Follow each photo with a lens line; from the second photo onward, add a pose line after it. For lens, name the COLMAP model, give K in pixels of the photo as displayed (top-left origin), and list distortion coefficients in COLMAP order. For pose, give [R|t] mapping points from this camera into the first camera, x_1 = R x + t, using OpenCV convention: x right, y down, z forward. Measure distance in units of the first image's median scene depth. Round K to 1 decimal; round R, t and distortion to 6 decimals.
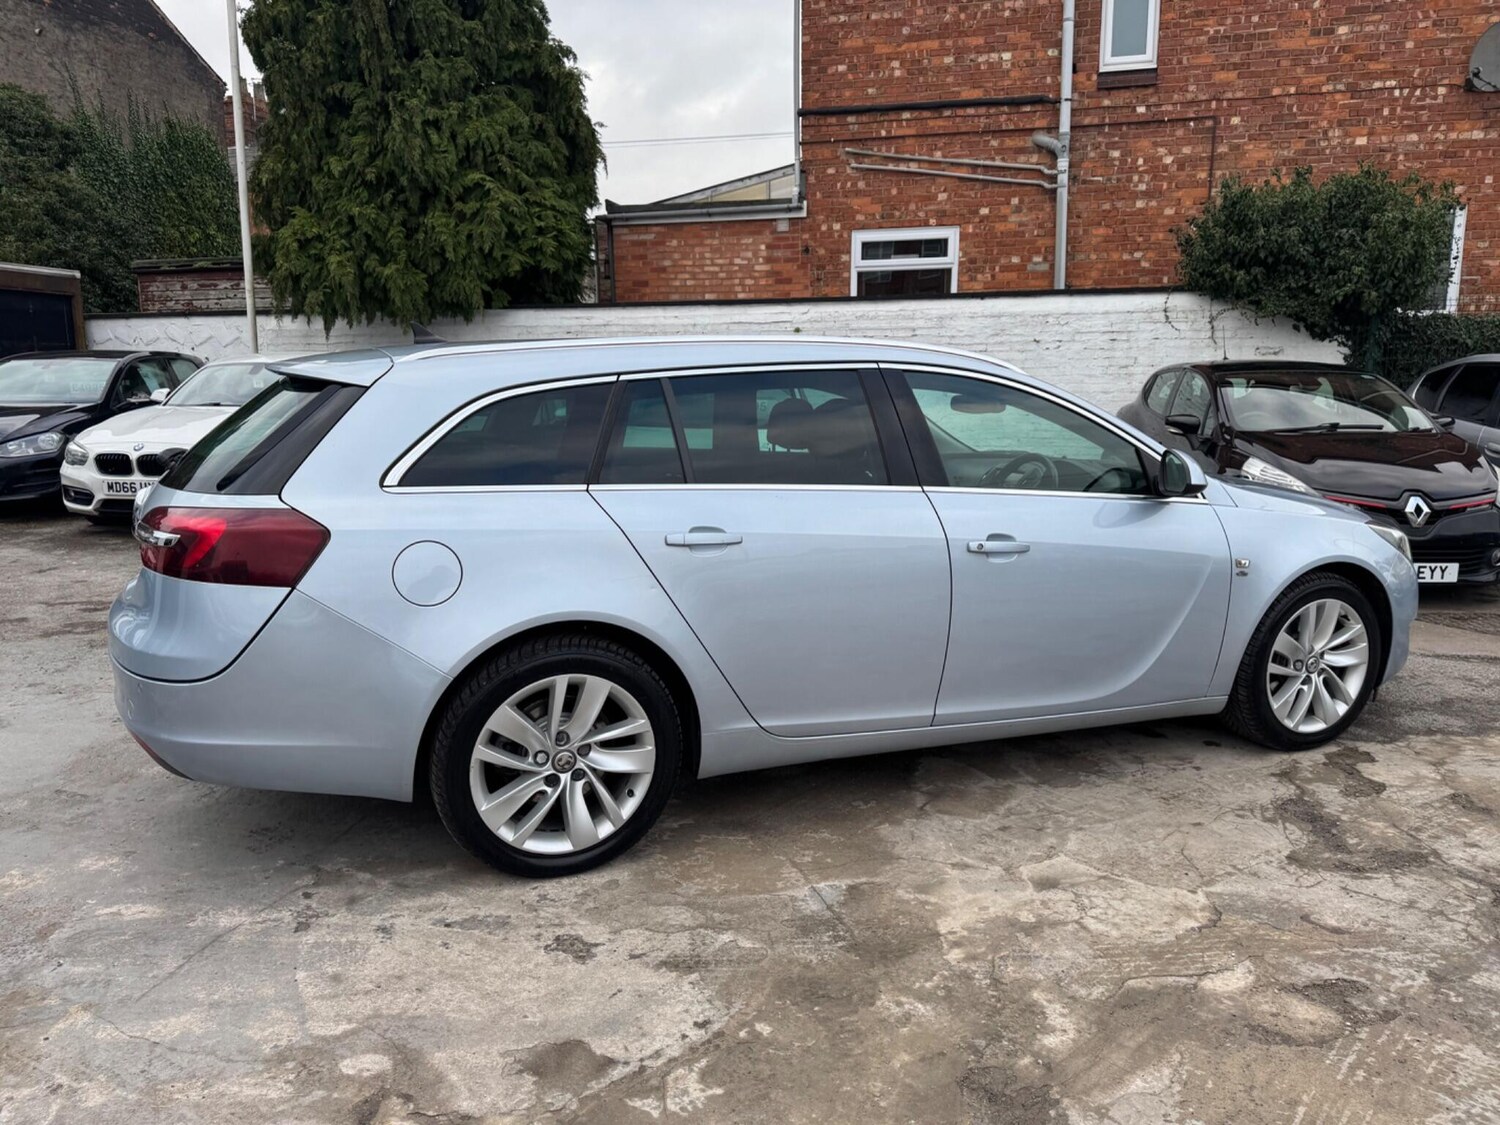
lens RADIAL K [[1066.8, 0, 752.7], [0, 1066.8, 550.6], [0, 0, 1]] dist [0.014464, -0.023245]
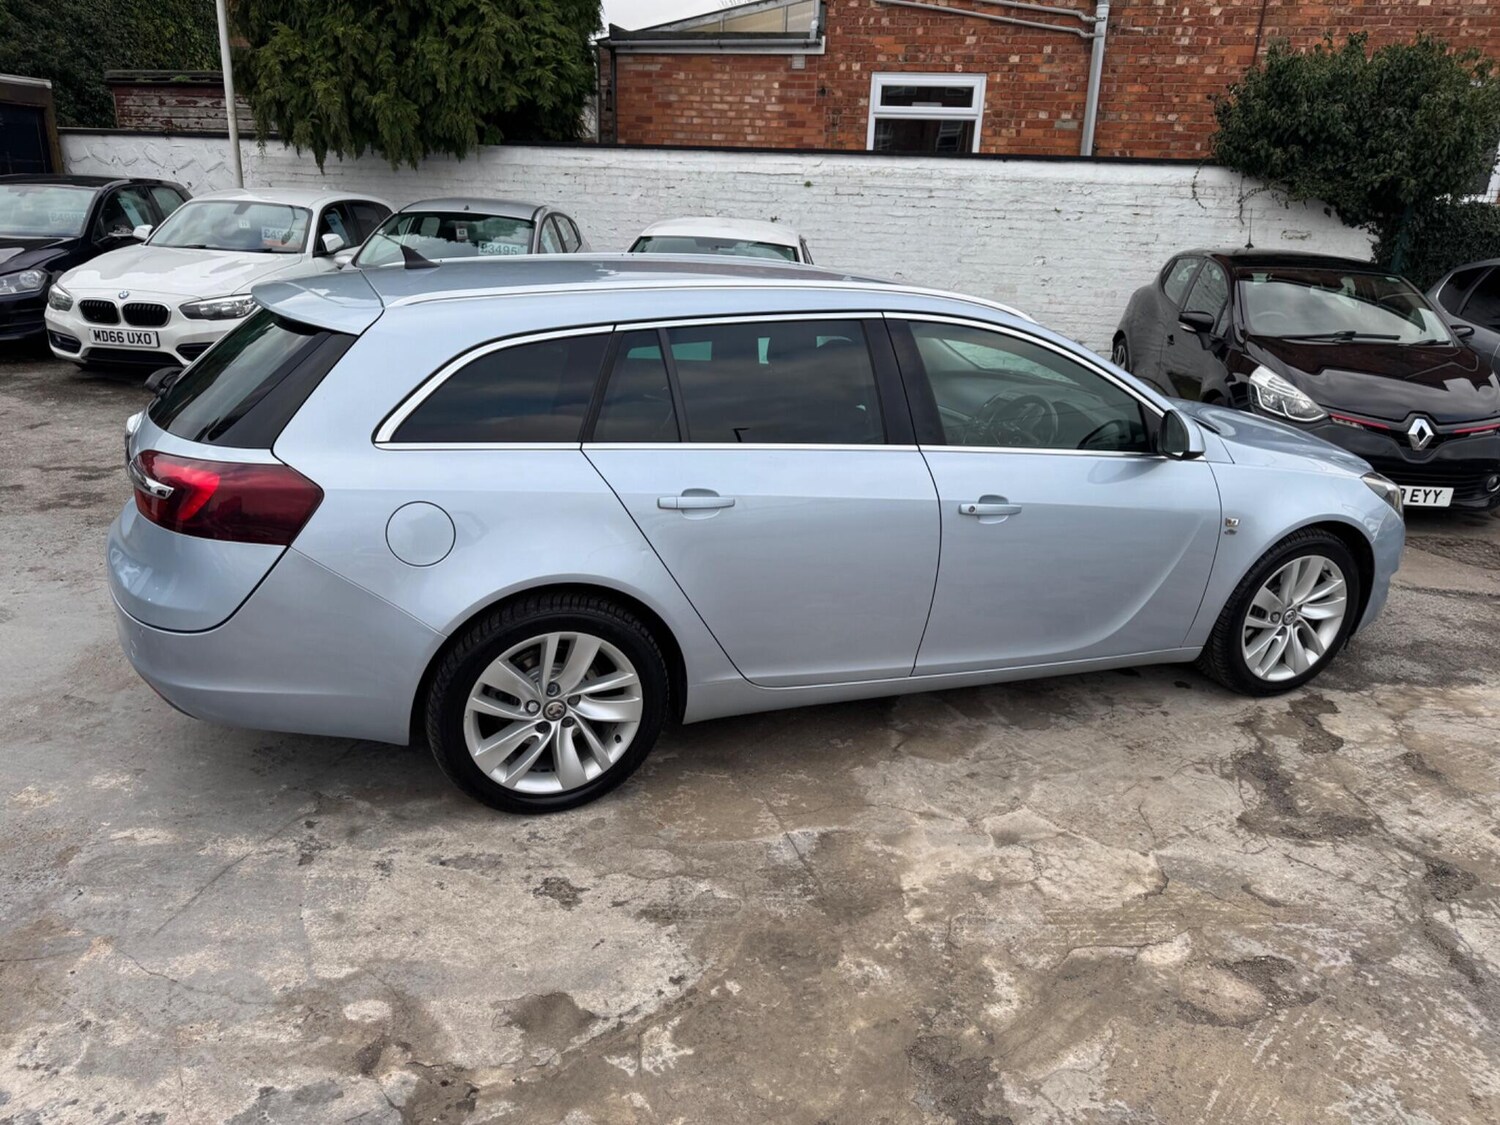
lens RADIAL K [[1066.8, 0, 750.9], [0, 1066.8, 567.5], [0, 0, 1]] dist [0.014464, -0.023245]
pose [[0.999013, 0.044019, 0.005877, 0.001903], [-0.044371, 0.983804, 0.173672, -0.112185], [0.001863, -0.173761, 0.984786, 0.001918]]
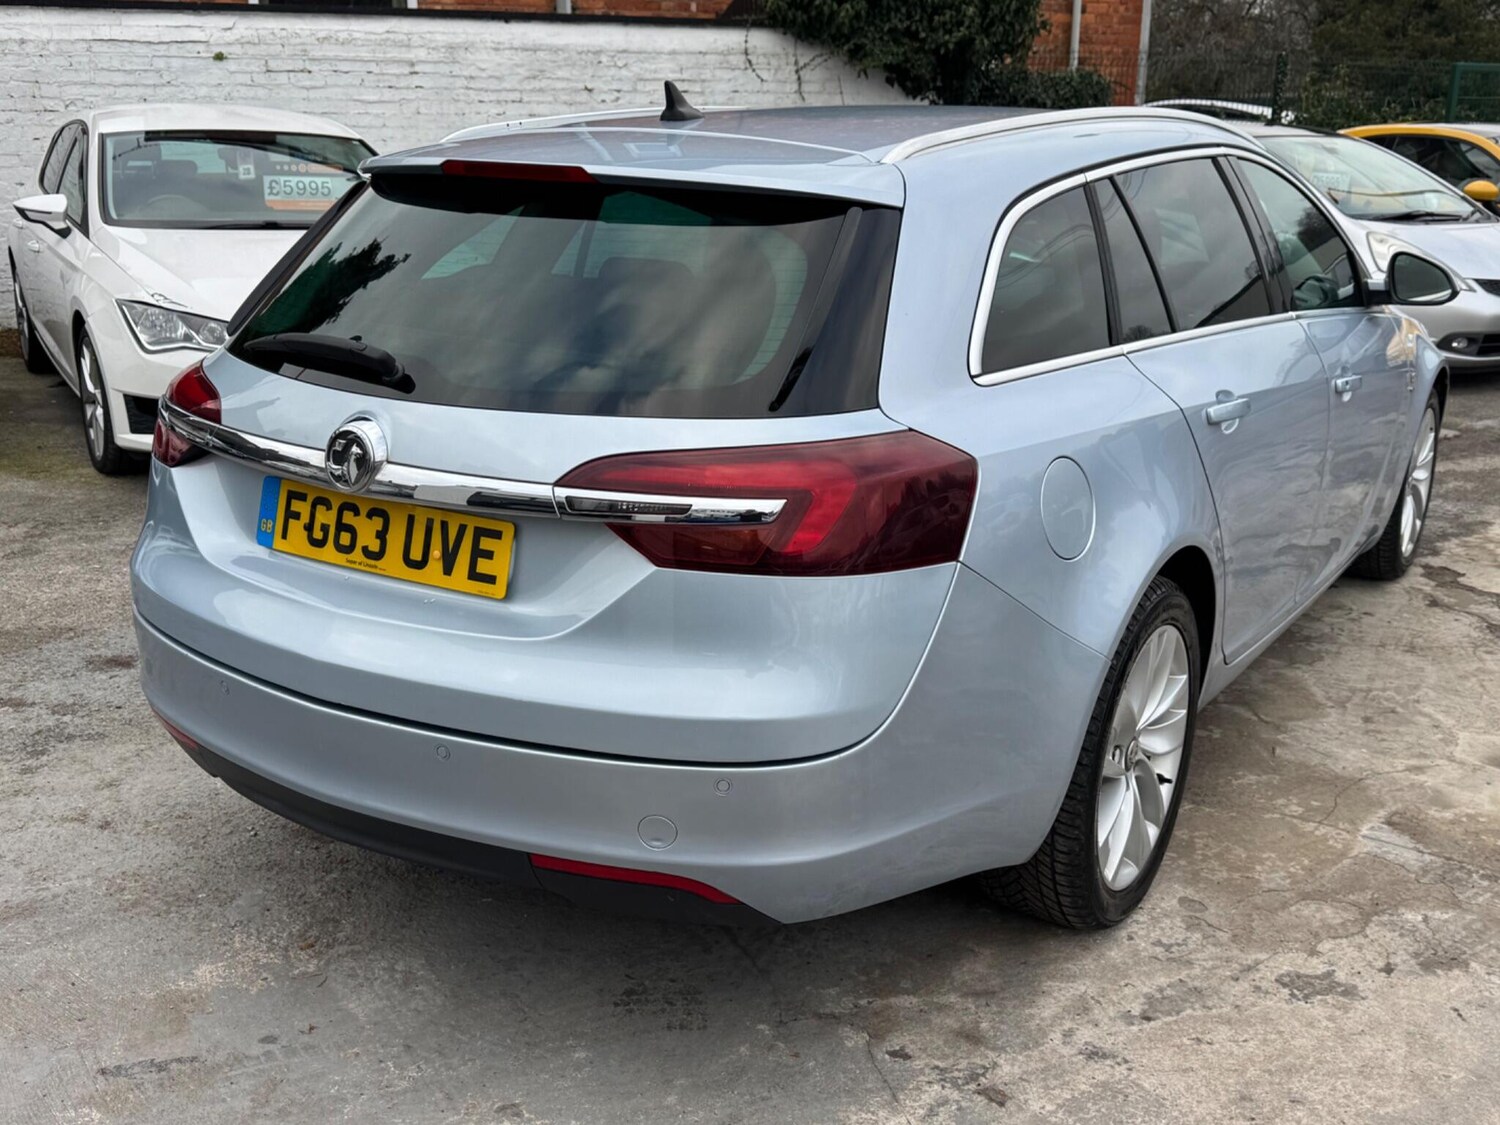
lens RADIAL K [[1491.5, 0, 735.7], [0, 1491.5, 562.6], [0, 0, 1]] dist [0.007536, 0.000000]
pose [[0.818238, -0.151304, 0.554611, -0.792152], [0.080926, 0.985452, 0.149450, -0.076946], [-0.569155, -0.077403, 0.818579, 0.323025]]
